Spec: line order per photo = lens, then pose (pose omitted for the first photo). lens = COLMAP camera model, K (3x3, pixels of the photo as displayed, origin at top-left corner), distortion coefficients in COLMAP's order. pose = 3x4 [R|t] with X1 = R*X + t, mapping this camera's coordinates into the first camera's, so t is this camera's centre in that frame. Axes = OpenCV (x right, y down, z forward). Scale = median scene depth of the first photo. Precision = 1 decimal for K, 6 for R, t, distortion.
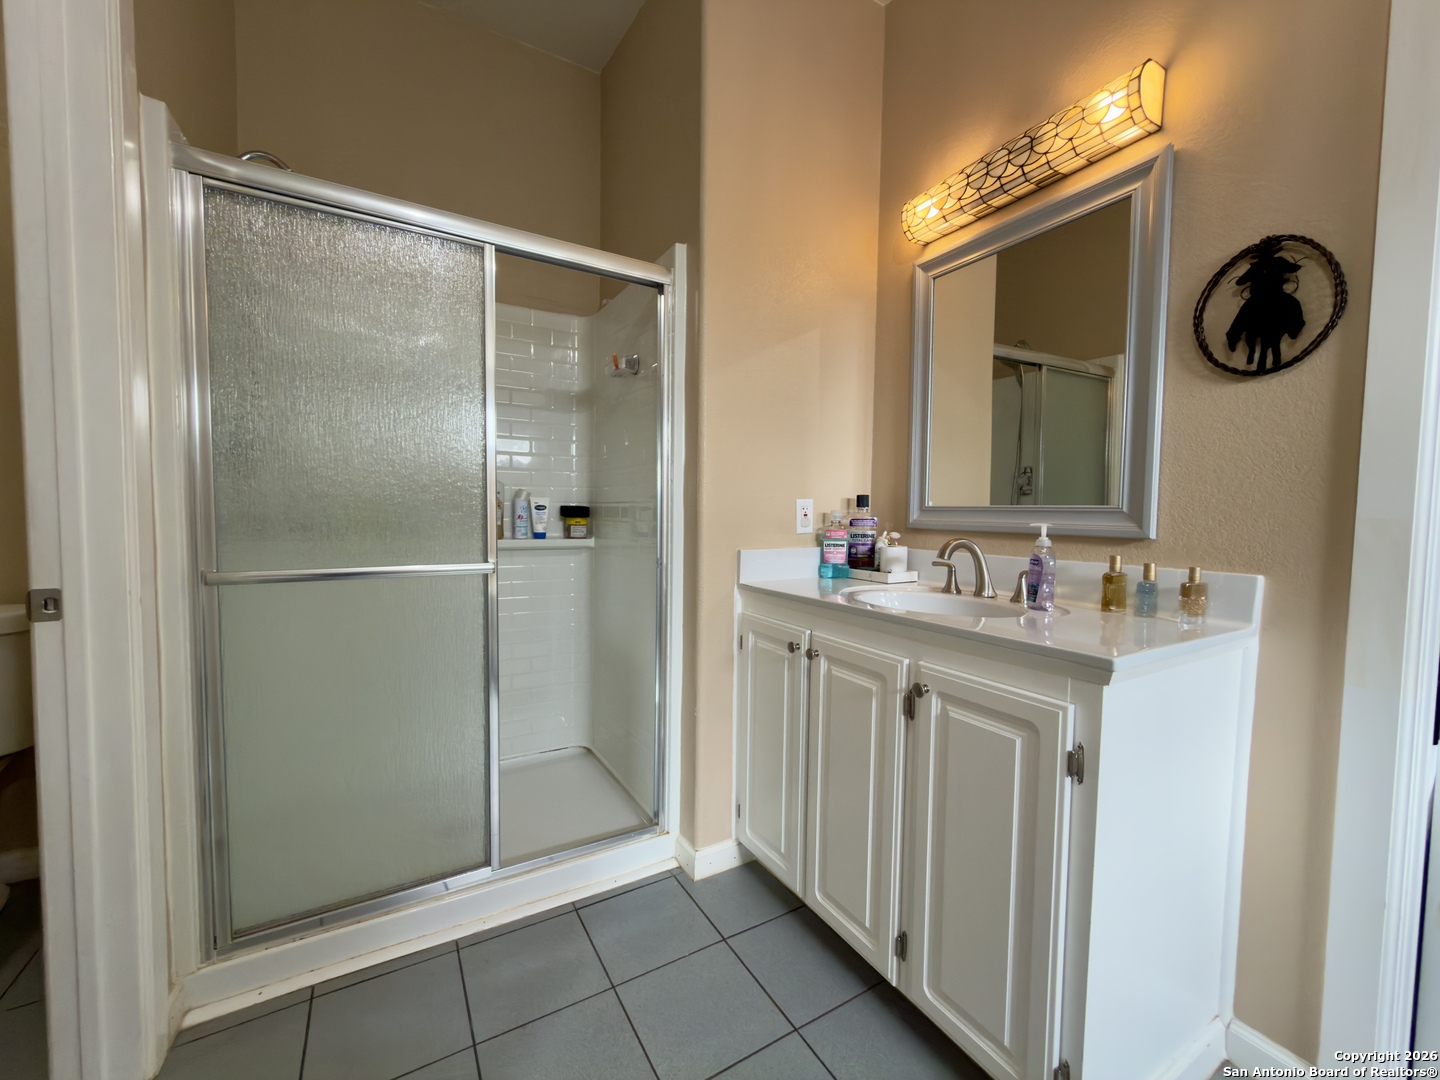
lens RADIAL K [[573.4, 0, 719.5], [0, 573.4, 541.6], [0, 0, 1]] dist [-0.000226, -0.000299]
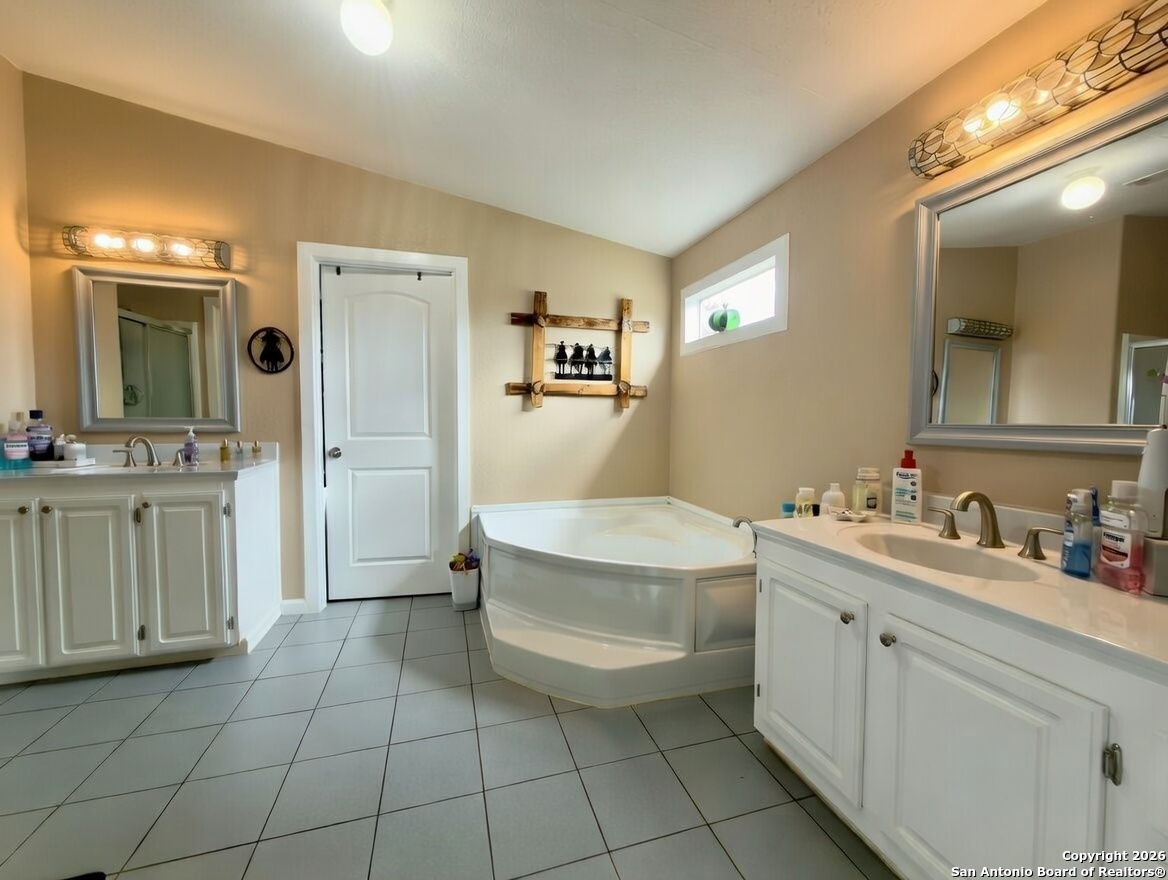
lens RADIAL K [[465.1, 0, 583.6], [0, 465.1, 441.3], [0, 0, 1]] dist [-0.000226, -0.000299]
pose [[0.229927, -0.061379, 0.971271, -0.834026], [0.048476, 0.997493, 0.051560, 0.005391], [-0.972000, 0.035228, 0.232325, -0.890207]]
